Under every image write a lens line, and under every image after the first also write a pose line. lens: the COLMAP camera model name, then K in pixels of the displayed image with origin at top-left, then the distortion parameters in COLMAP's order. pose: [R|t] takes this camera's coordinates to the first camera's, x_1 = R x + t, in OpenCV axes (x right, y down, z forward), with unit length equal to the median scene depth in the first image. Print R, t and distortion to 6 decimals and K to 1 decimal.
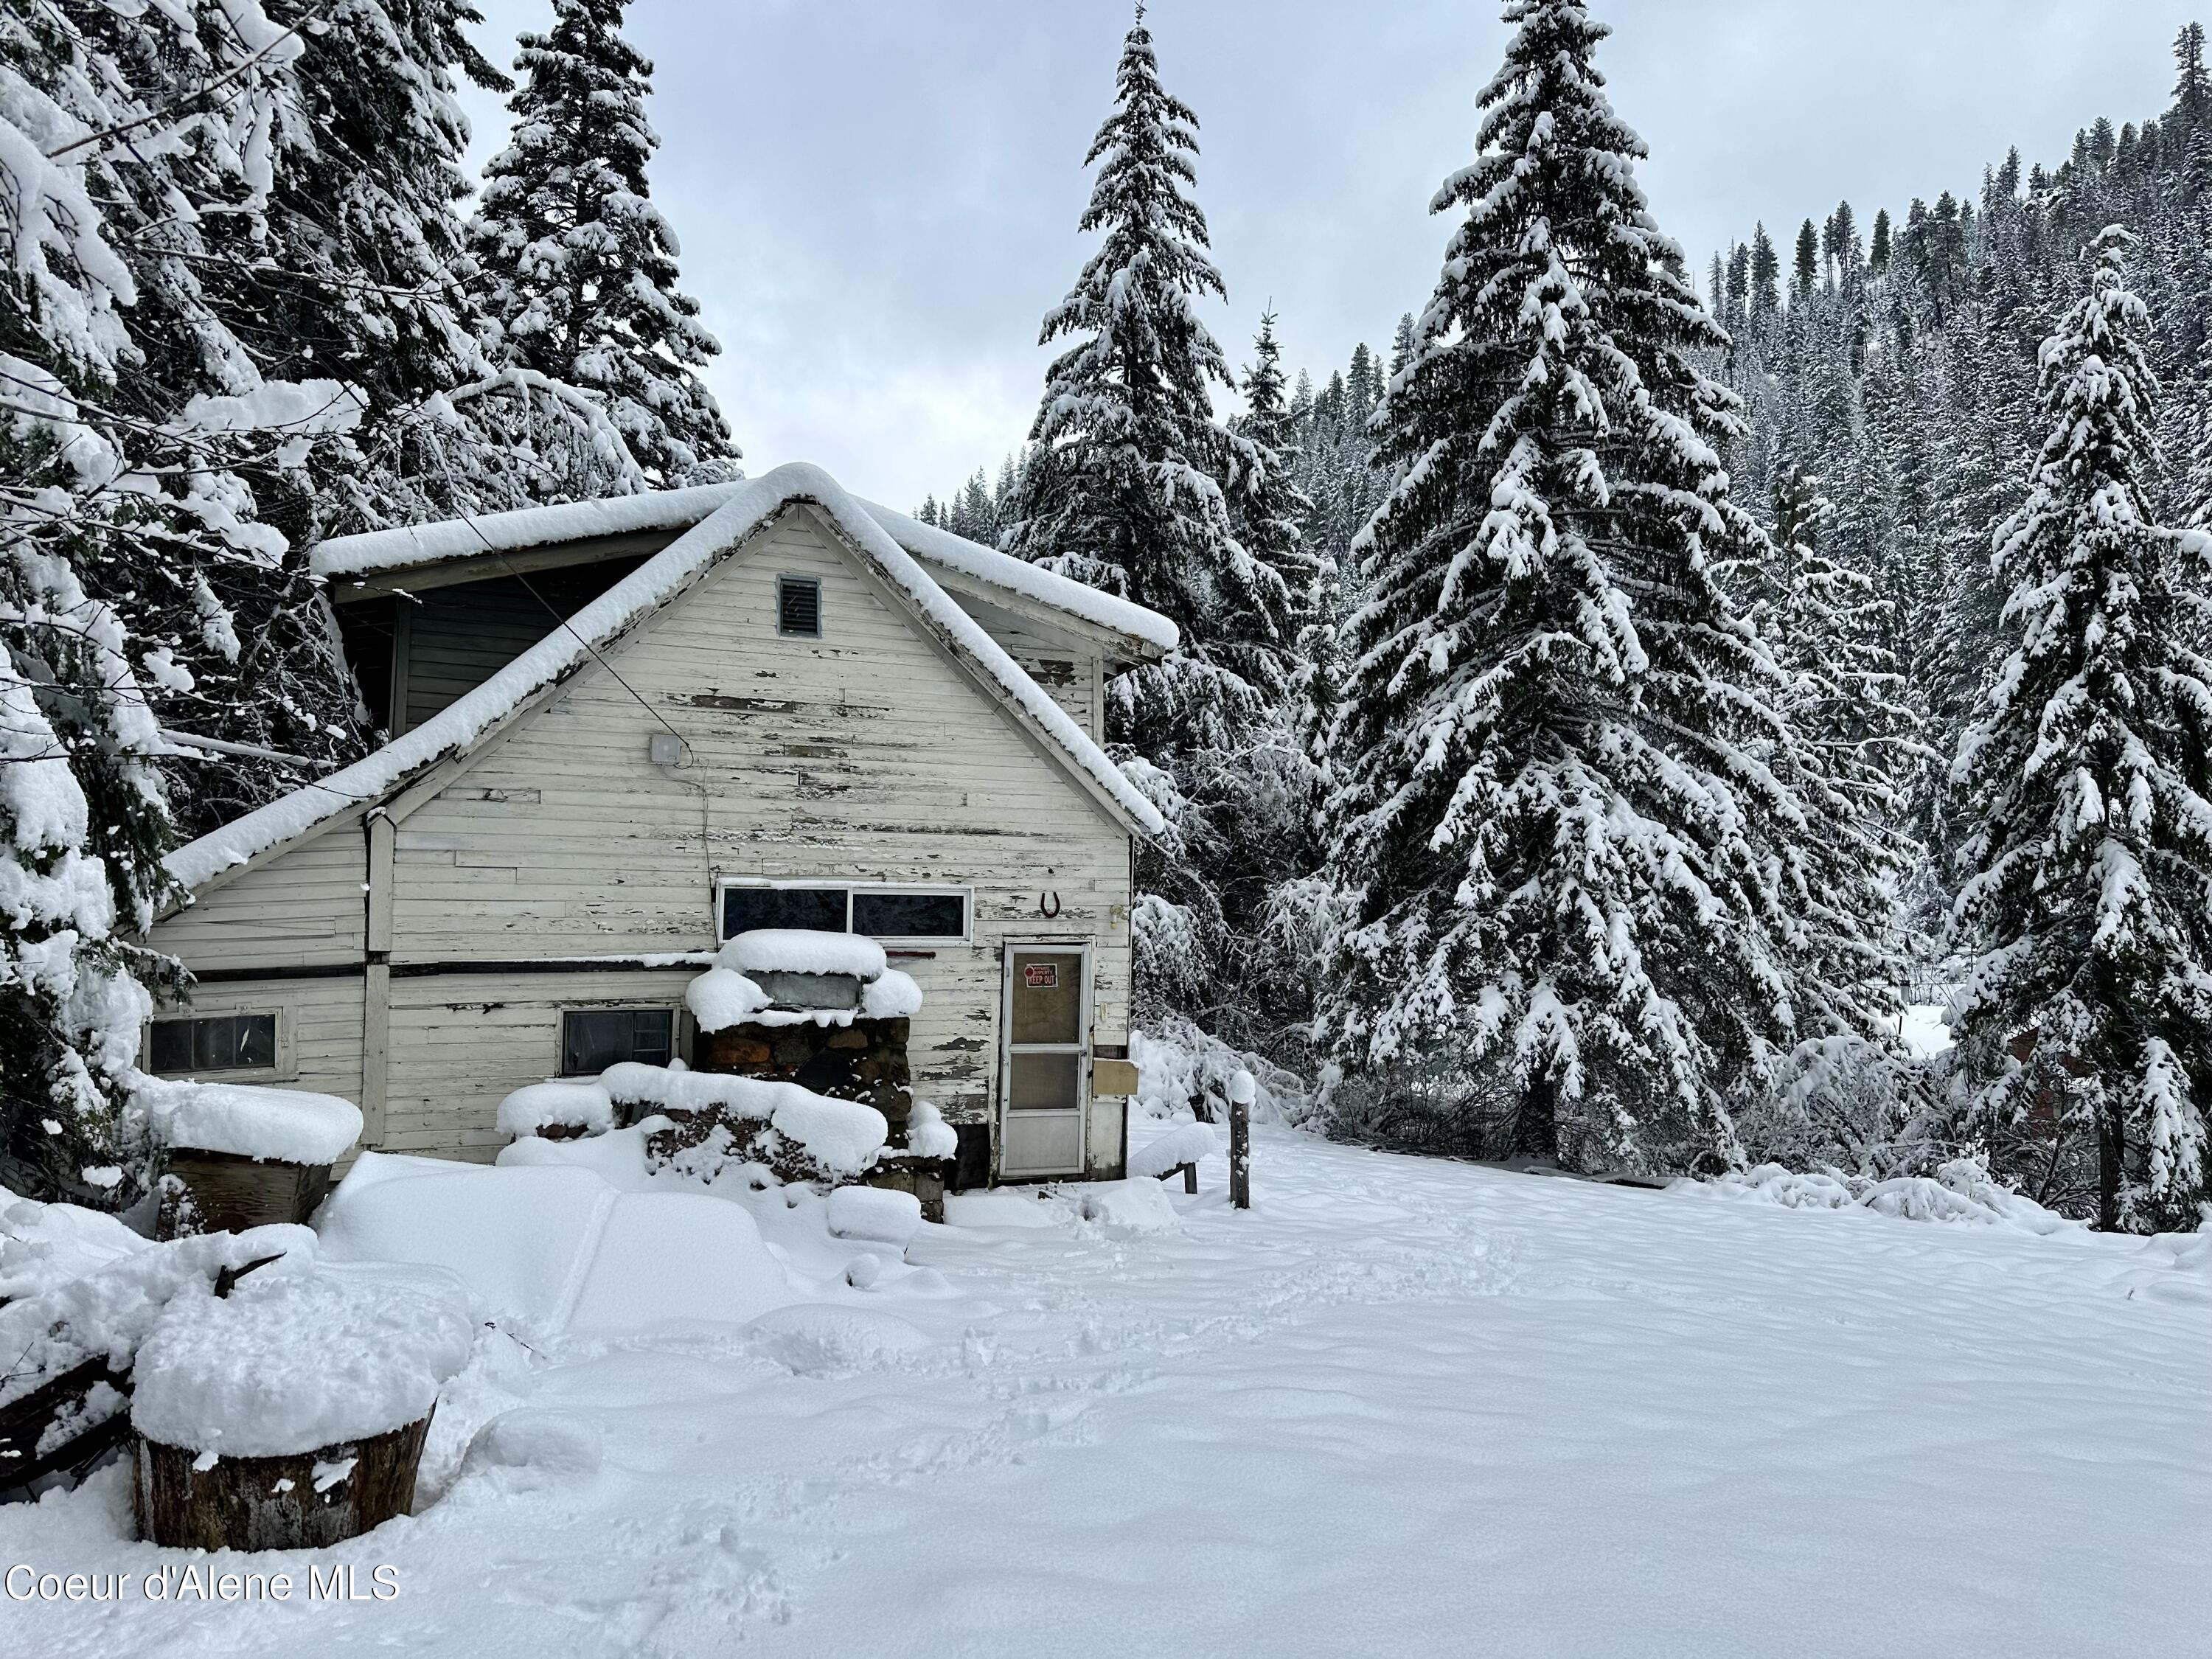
lens RADIAL K [[1543.3, 0, 1112.1], [0, 1543.3, 824.1], [0, 0, 1]] dist [0.065923, -0.072879]
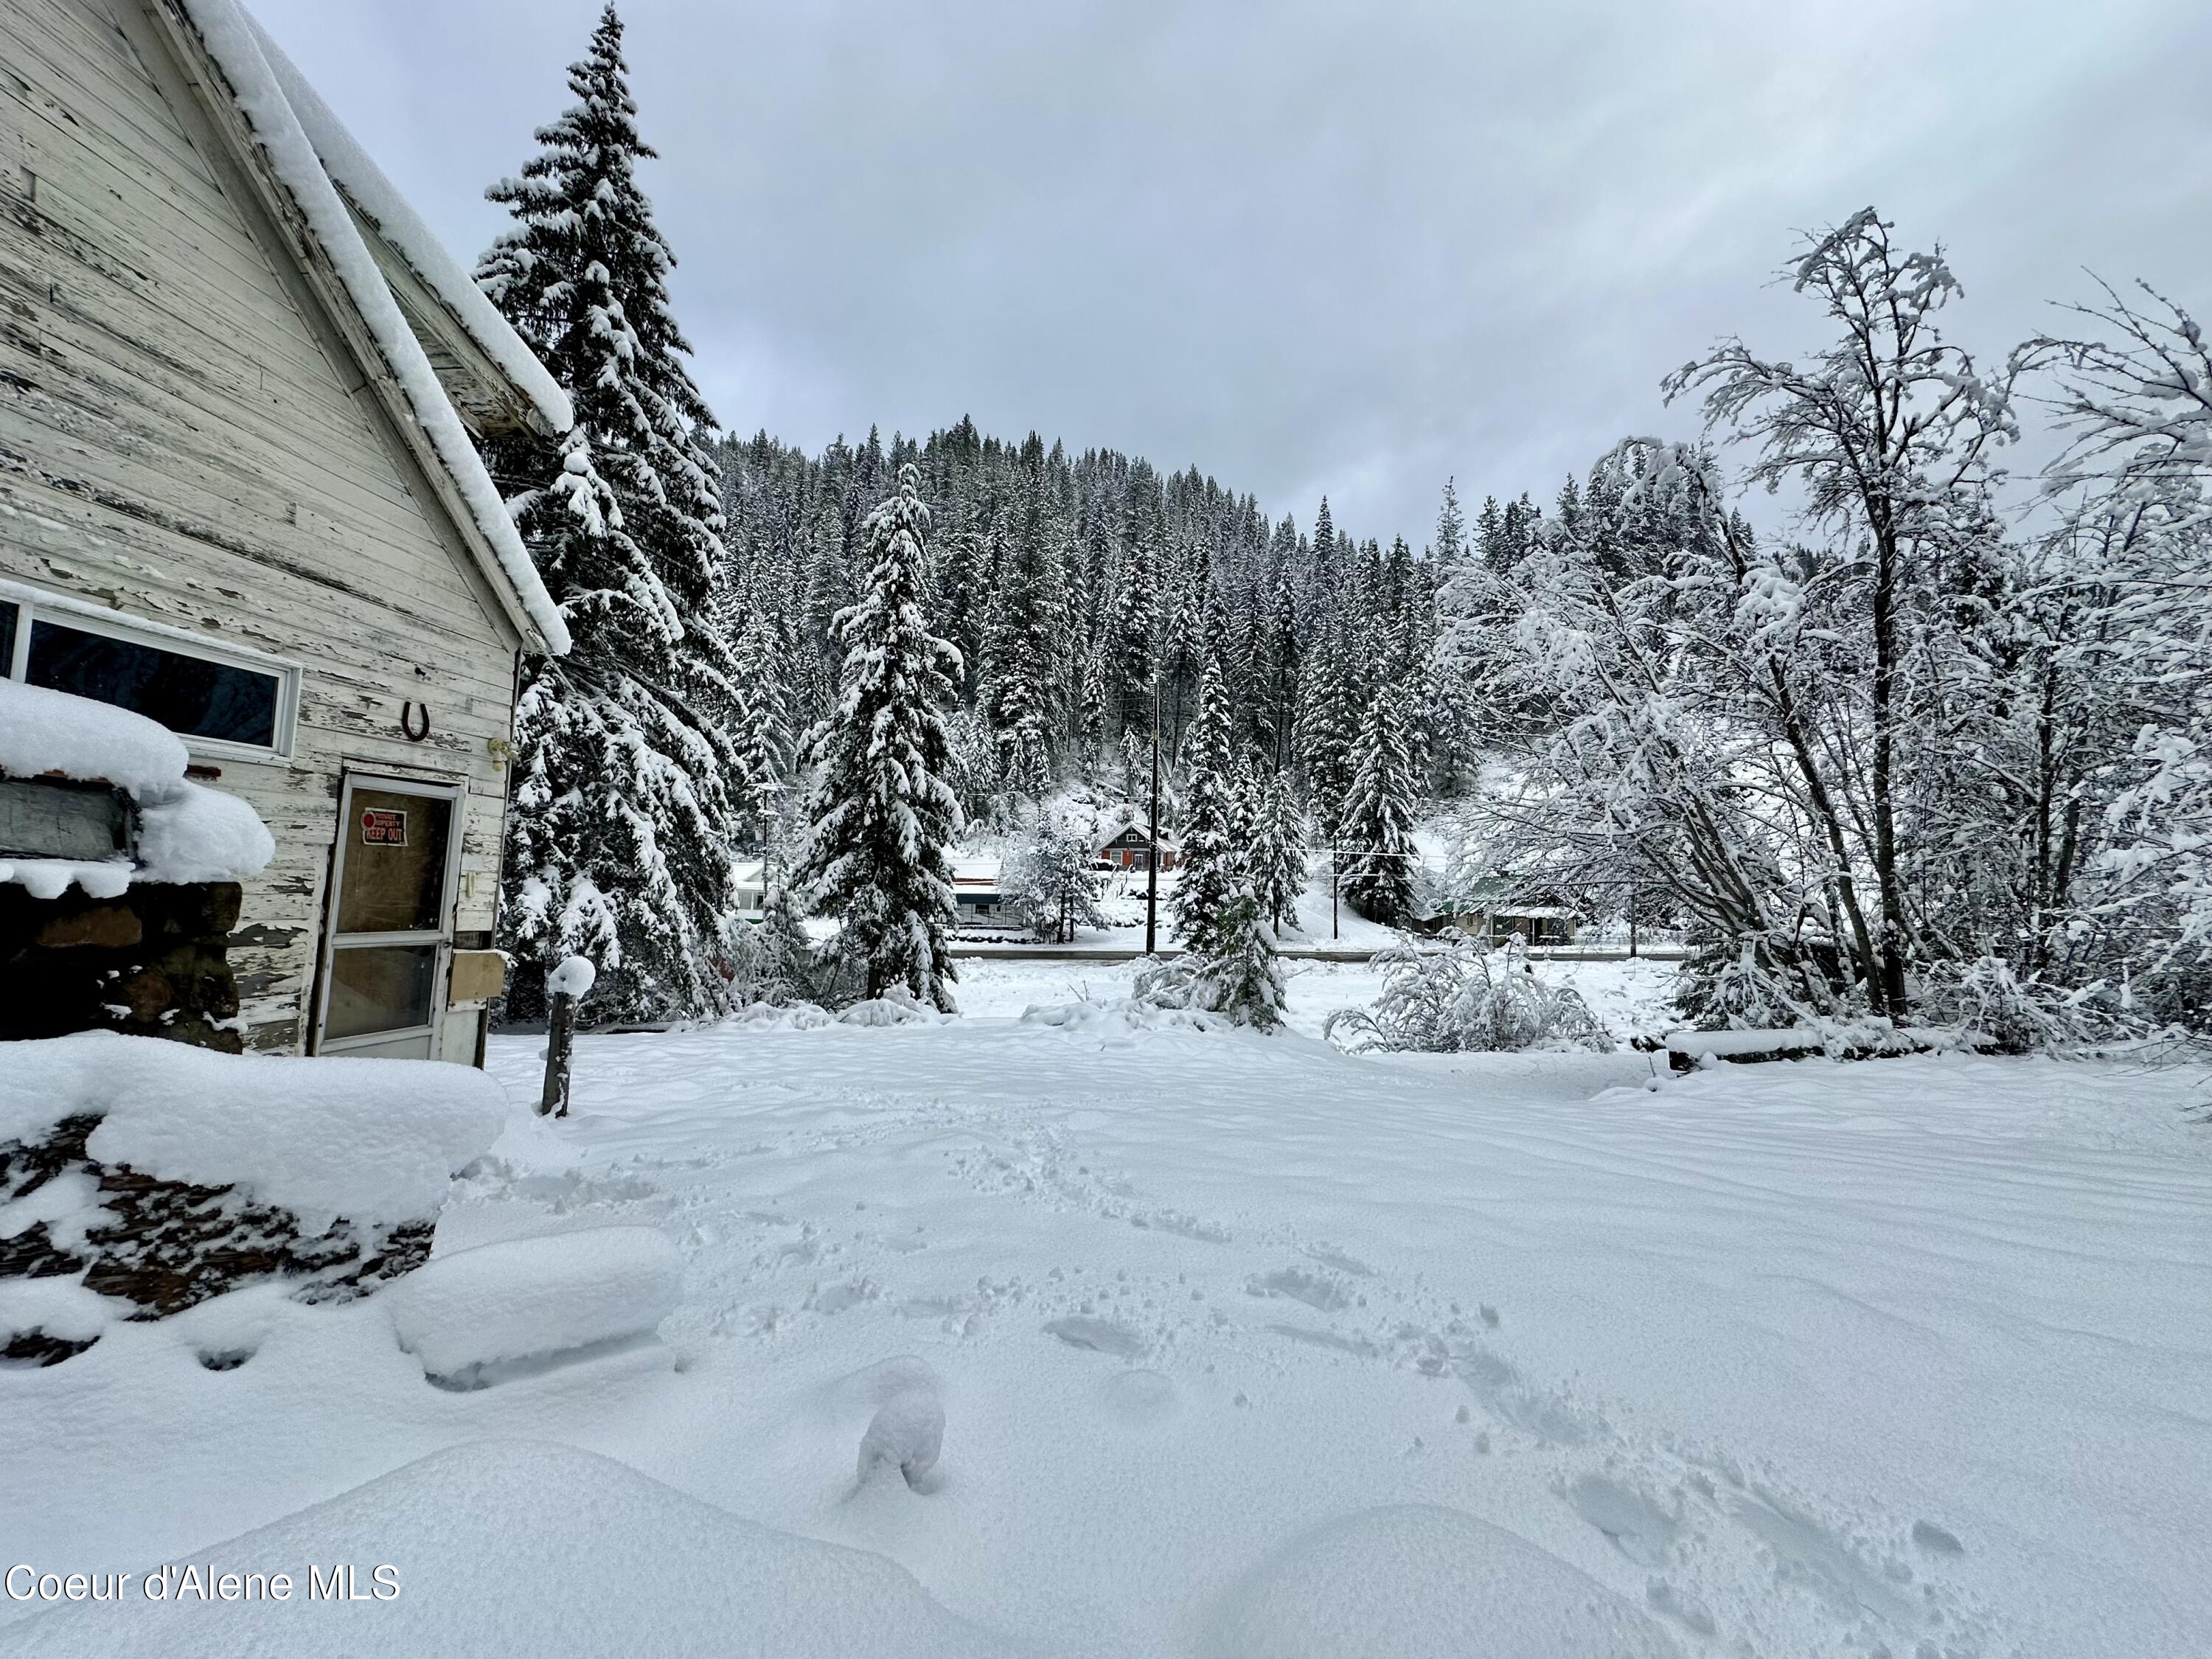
lens RADIAL K [[876.9, 0, 1102.7], [0, 876.9, 824.9], [0, 0, 1]] dist [-0.005434, 0.000528]
pose [[0.464744, 0.066818, 0.882920, -0.135357], [-0.087146, 0.995759, -0.029486, 0.047982], [-0.881146, -0.063240, 0.468596, 0.328083]]
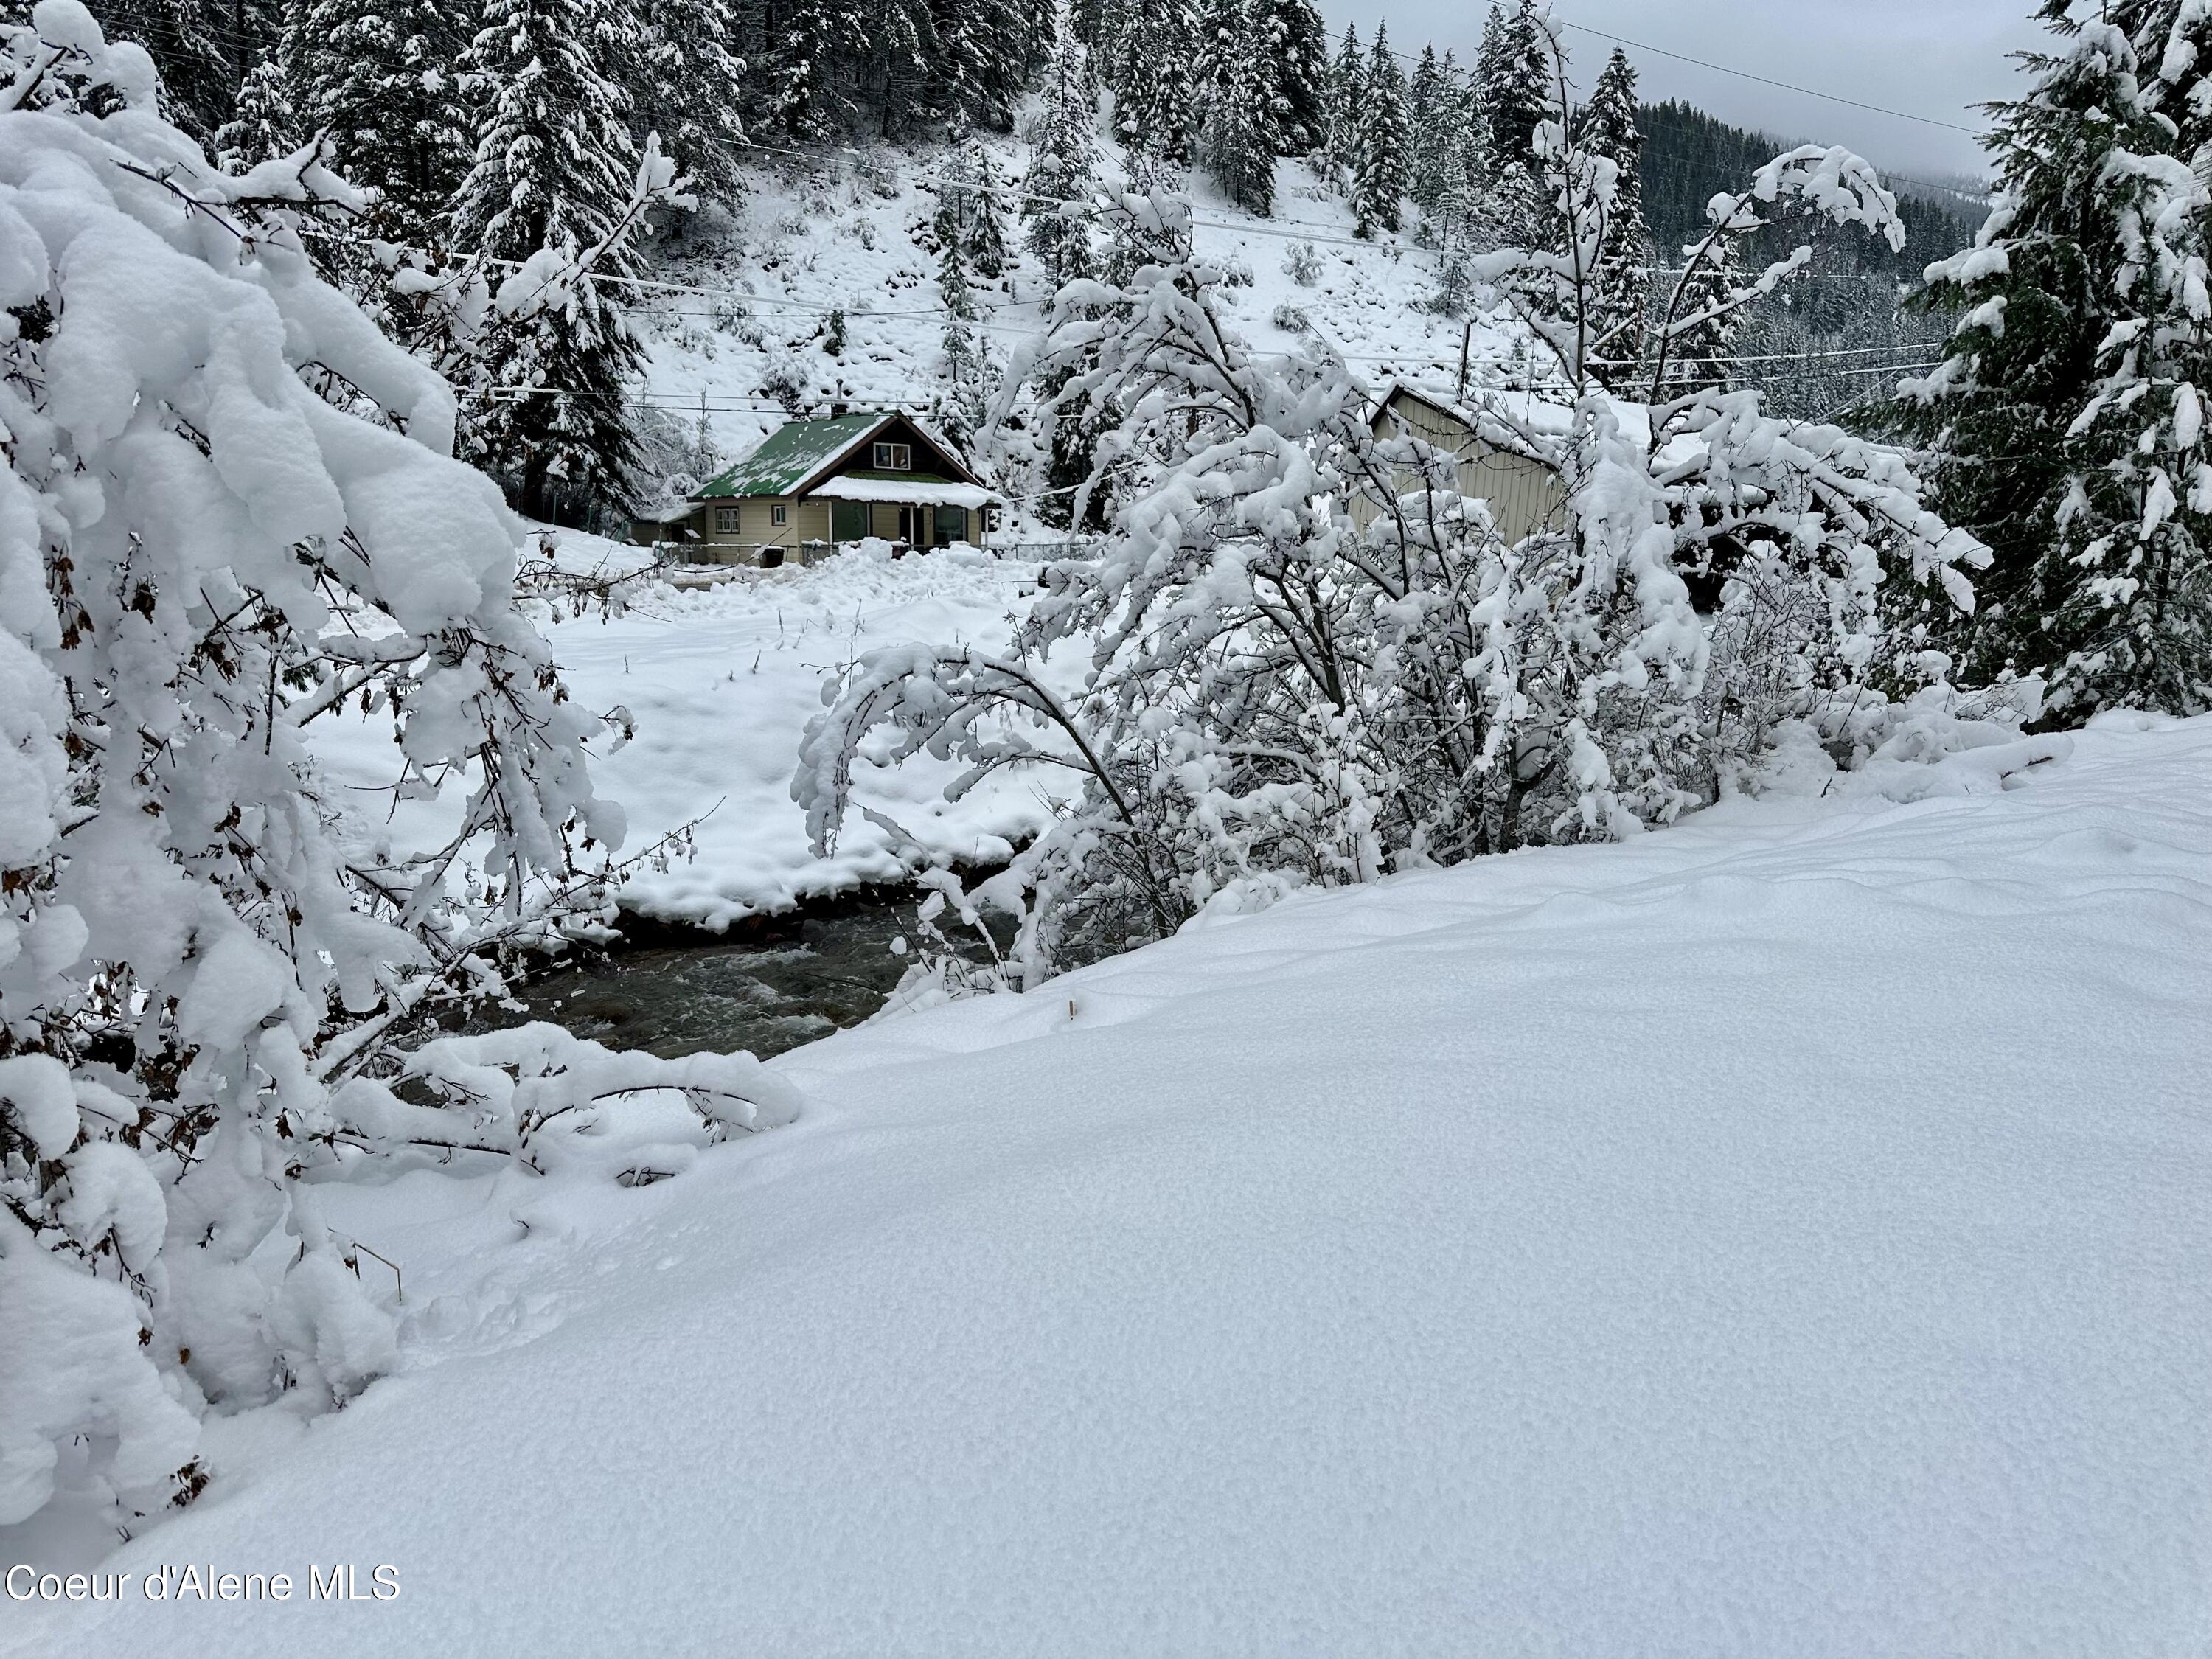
lens RADIAL K [[1543.3, 0, 1126.4], [0, 1543.3, 826.2], [0, 0, 1]] dist [0.065923, -0.072879]
pose [[-0.204925, -0.185366, 0.961065, 0.716511], [-0.091643, 0.981223, 0.169713, 0.205537], [-0.974478, -0.053296, -0.218065, 0.593576]]
